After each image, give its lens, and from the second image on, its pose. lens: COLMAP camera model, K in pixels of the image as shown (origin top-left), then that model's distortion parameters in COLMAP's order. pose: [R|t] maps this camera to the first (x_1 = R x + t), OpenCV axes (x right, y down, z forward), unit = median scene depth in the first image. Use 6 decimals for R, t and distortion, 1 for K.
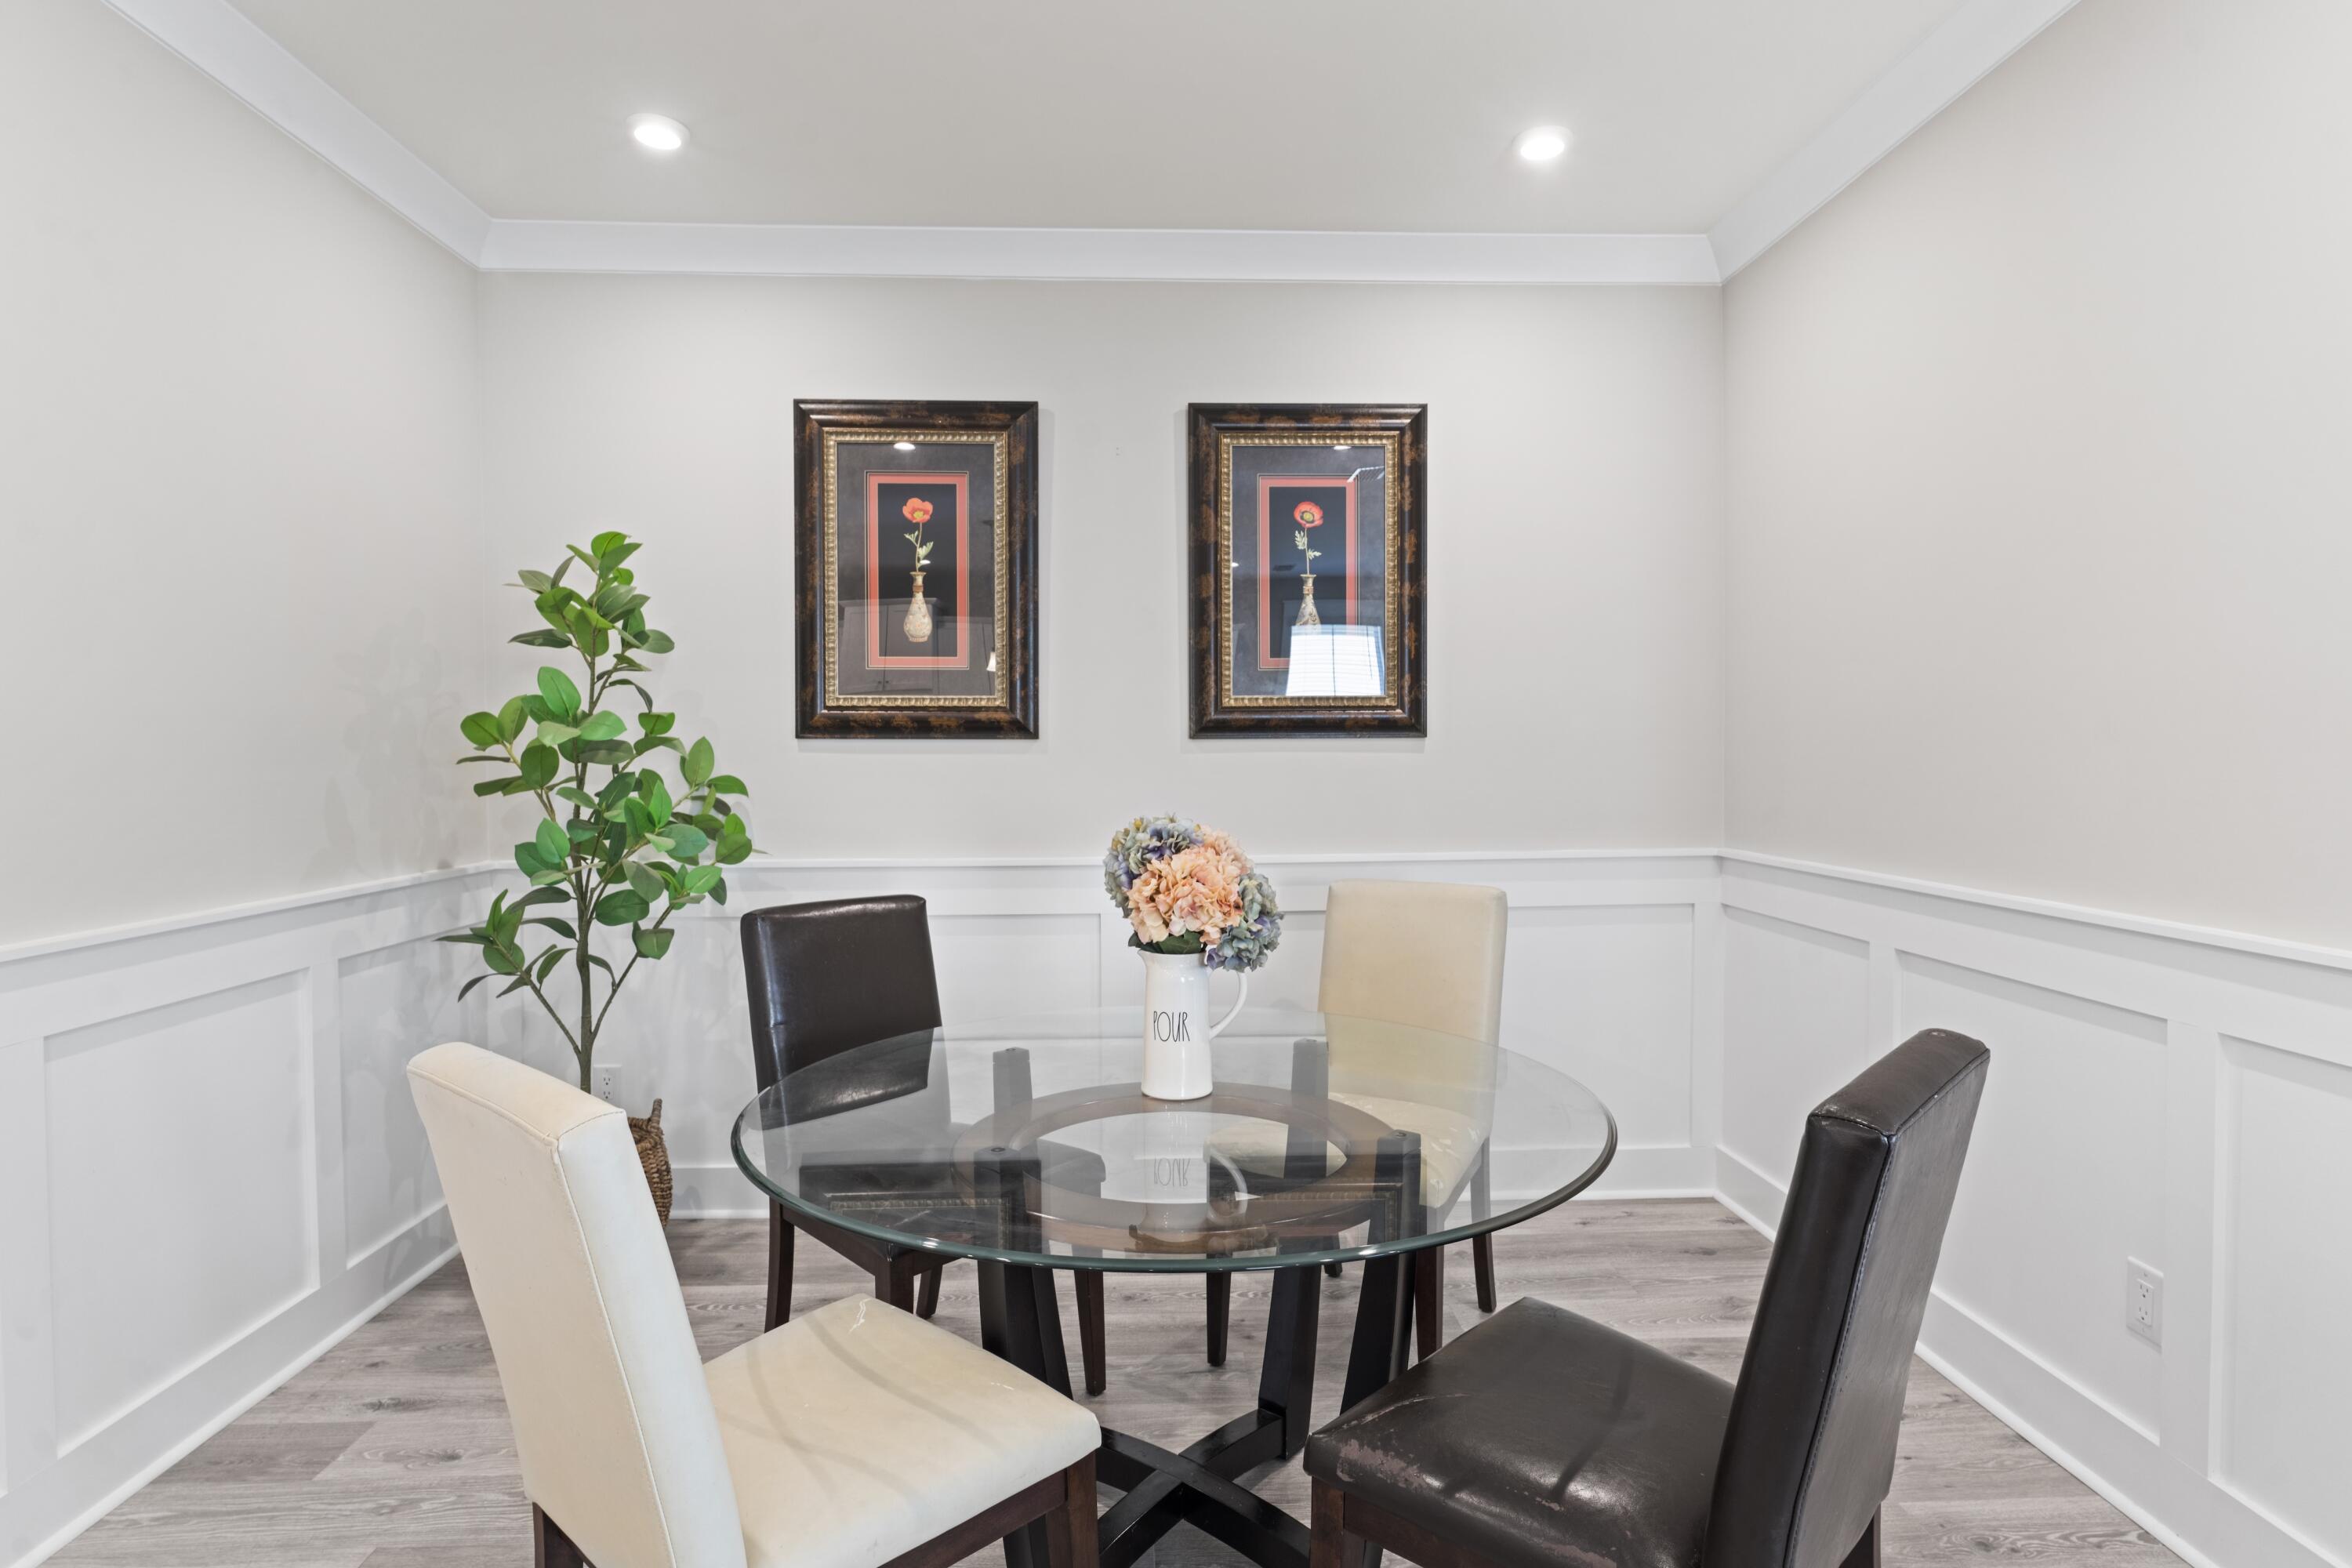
lens RADIAL K [[1186.5, 0, 1187.3], [0, 1186.5, 777.5], [0, 0, 1]] dist [-0.002988, 0.010743]
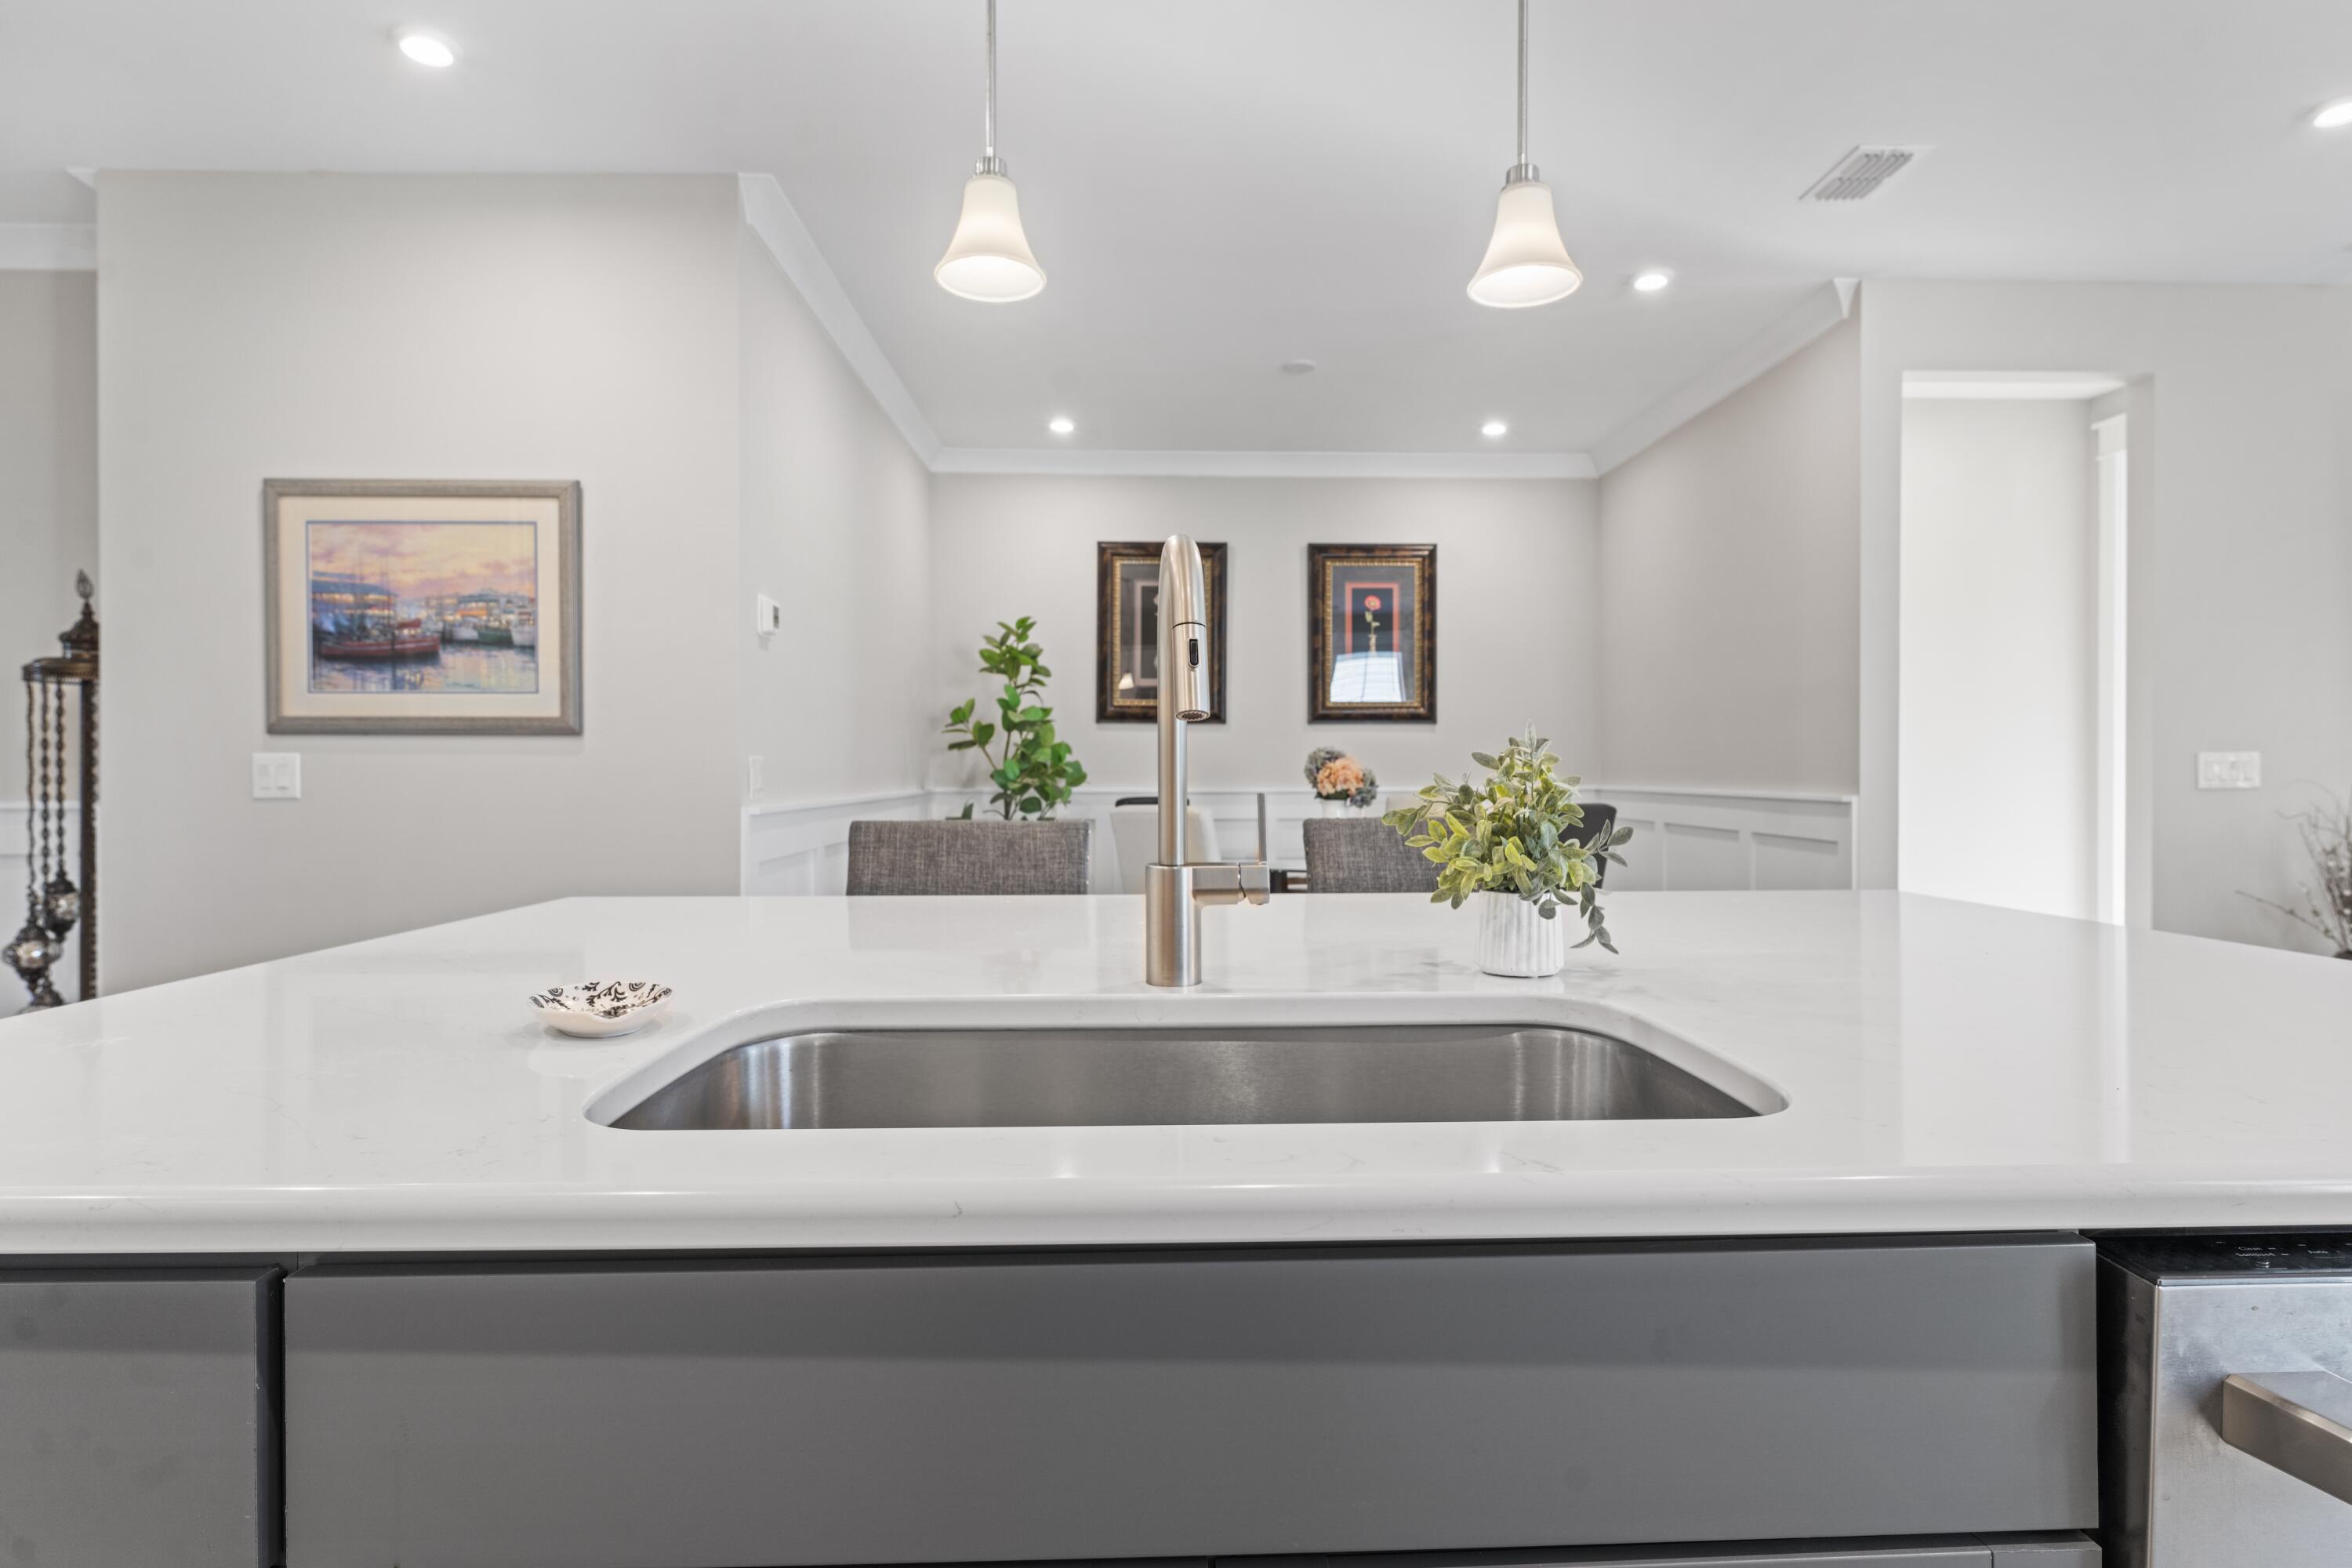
lens RADIAL K [[1204.3, 0, 1183.8], [0, 1204.3, 768.5], [0, 0, 1]] dist [0.005373, -0.000568]
pose [[0.999949, 0.004406, -0.009087, -0.176463], [-0.004593, 0.999777, -0.020612, 0.077328], [0.008994, 0.020652, 0.999746, -0.884719]]
